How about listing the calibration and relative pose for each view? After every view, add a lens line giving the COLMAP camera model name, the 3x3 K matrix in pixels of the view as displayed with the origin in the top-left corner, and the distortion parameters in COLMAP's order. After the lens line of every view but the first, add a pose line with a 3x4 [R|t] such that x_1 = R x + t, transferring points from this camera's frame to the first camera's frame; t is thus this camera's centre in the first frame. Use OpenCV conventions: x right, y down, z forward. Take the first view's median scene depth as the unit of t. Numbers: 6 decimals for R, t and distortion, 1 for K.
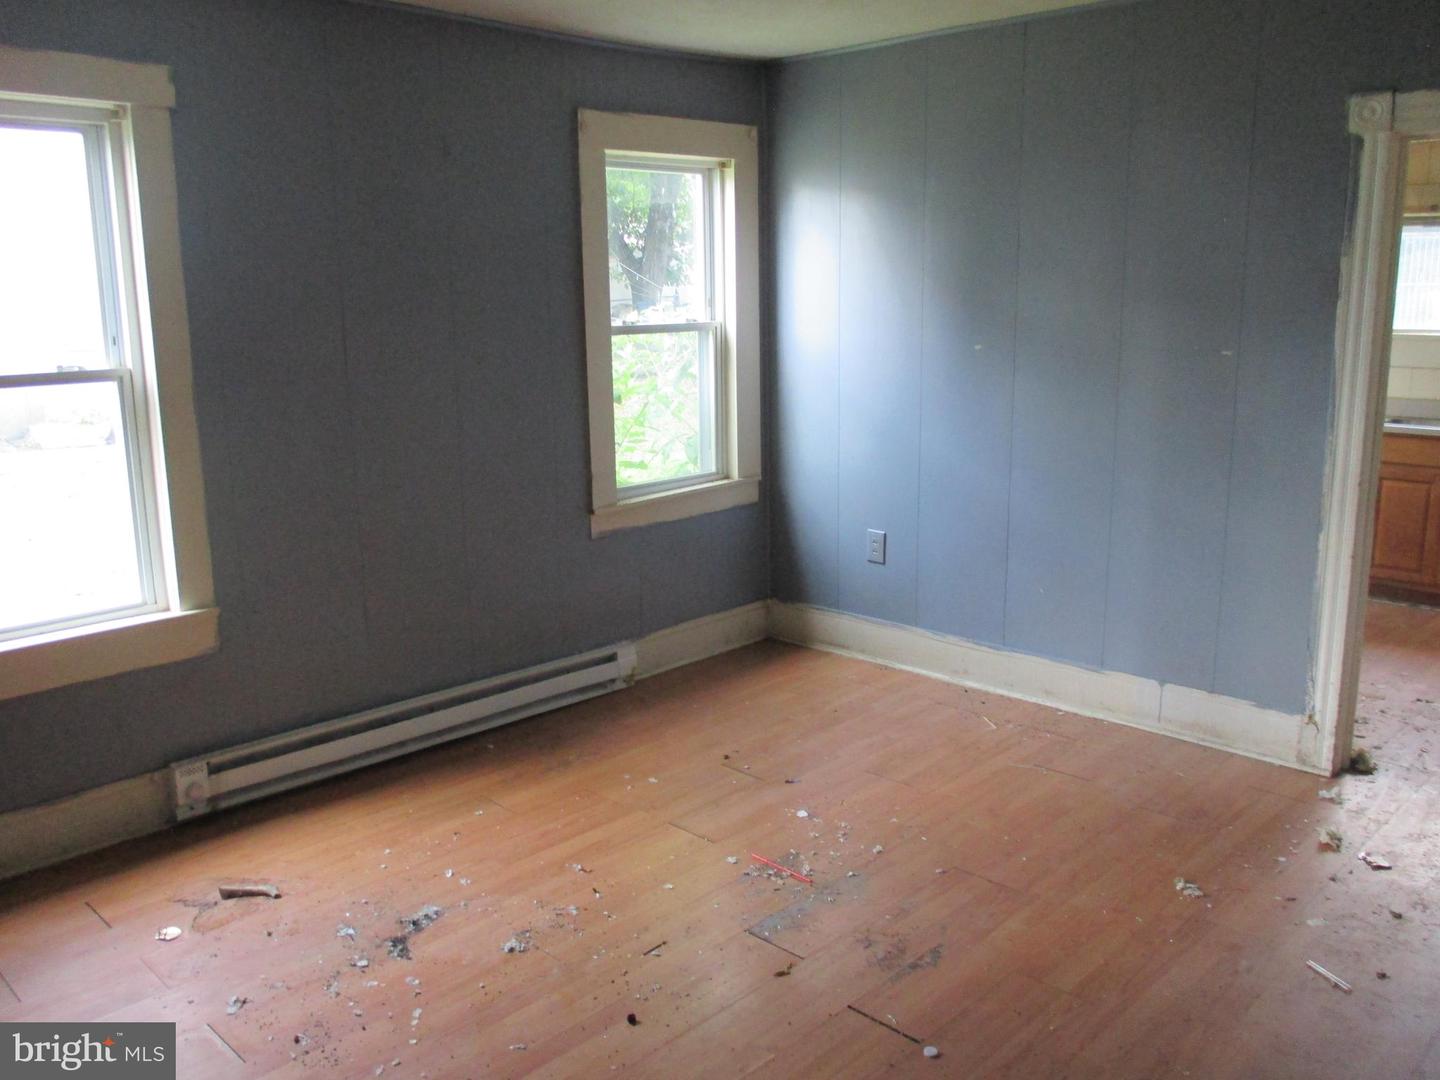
lens RADIAL K [[1206.1, 0, 727.1], [0, 1206.1, 535.5], [0, 0, 1]] dist [0.009211, 0.010862]
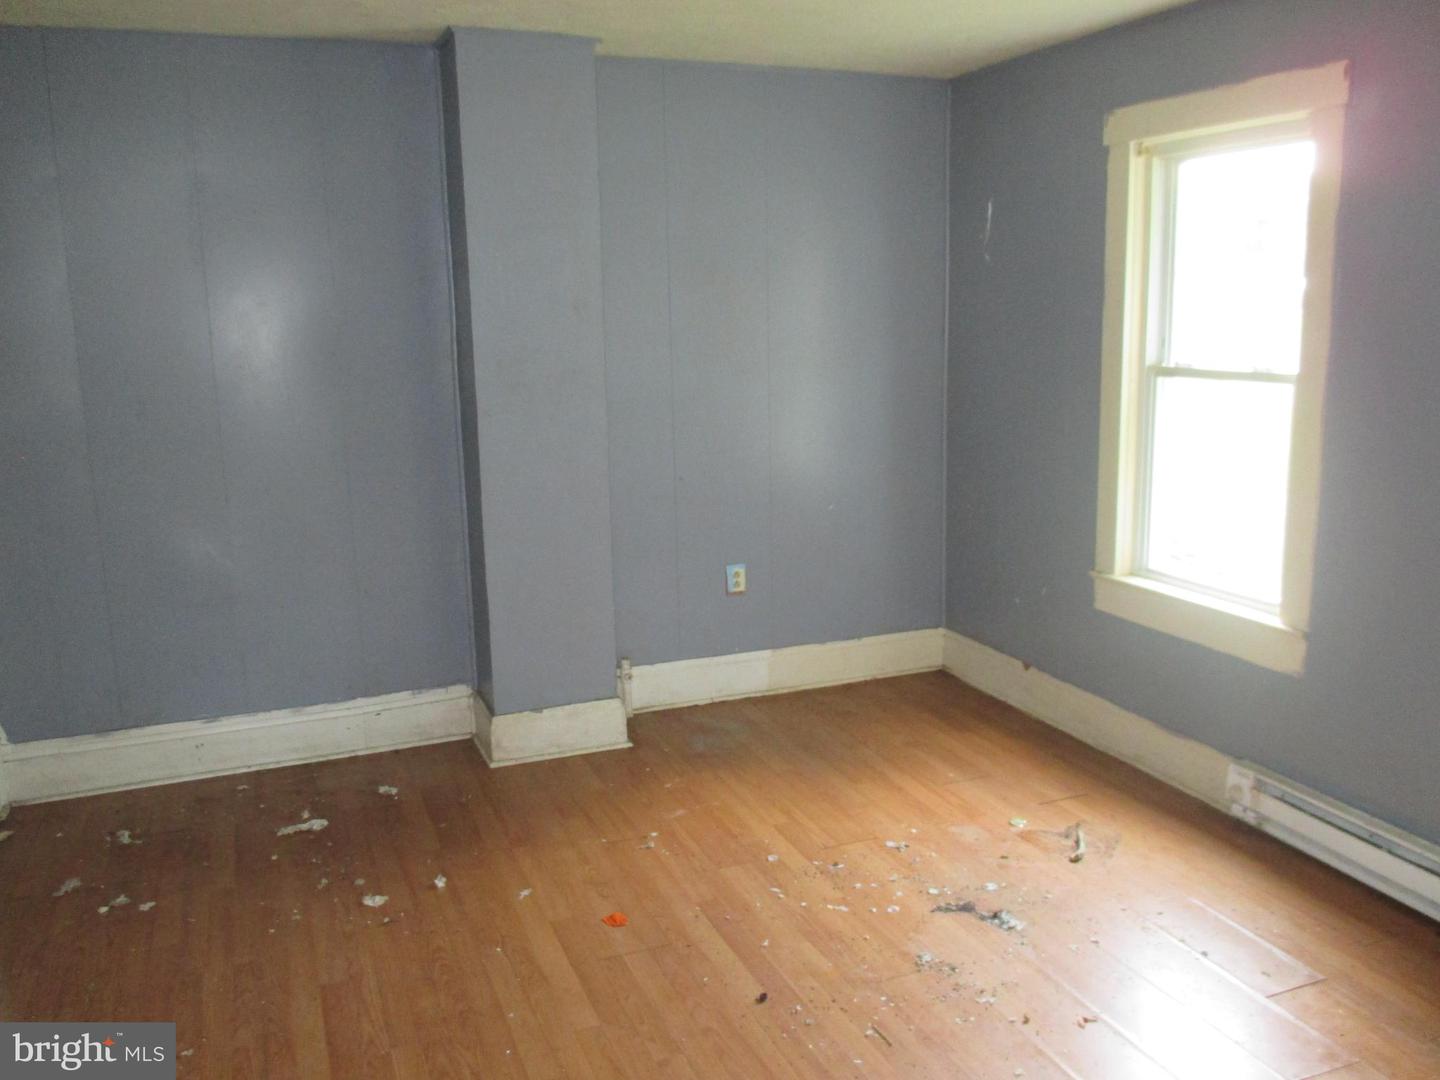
lens RADIAL K [[1206.1, 0, 727.4], [0, 1206.1, 540.7], [0, 0, 1]] dist [0.009211, 0.010862]
pose [[-0.411852, 0.188474, -0.891547, 0.656104], [-0.153326, 0.950095, 0.271680, -0.217741], [0.898259, 0.248589, -0.362400, 1.019556]]
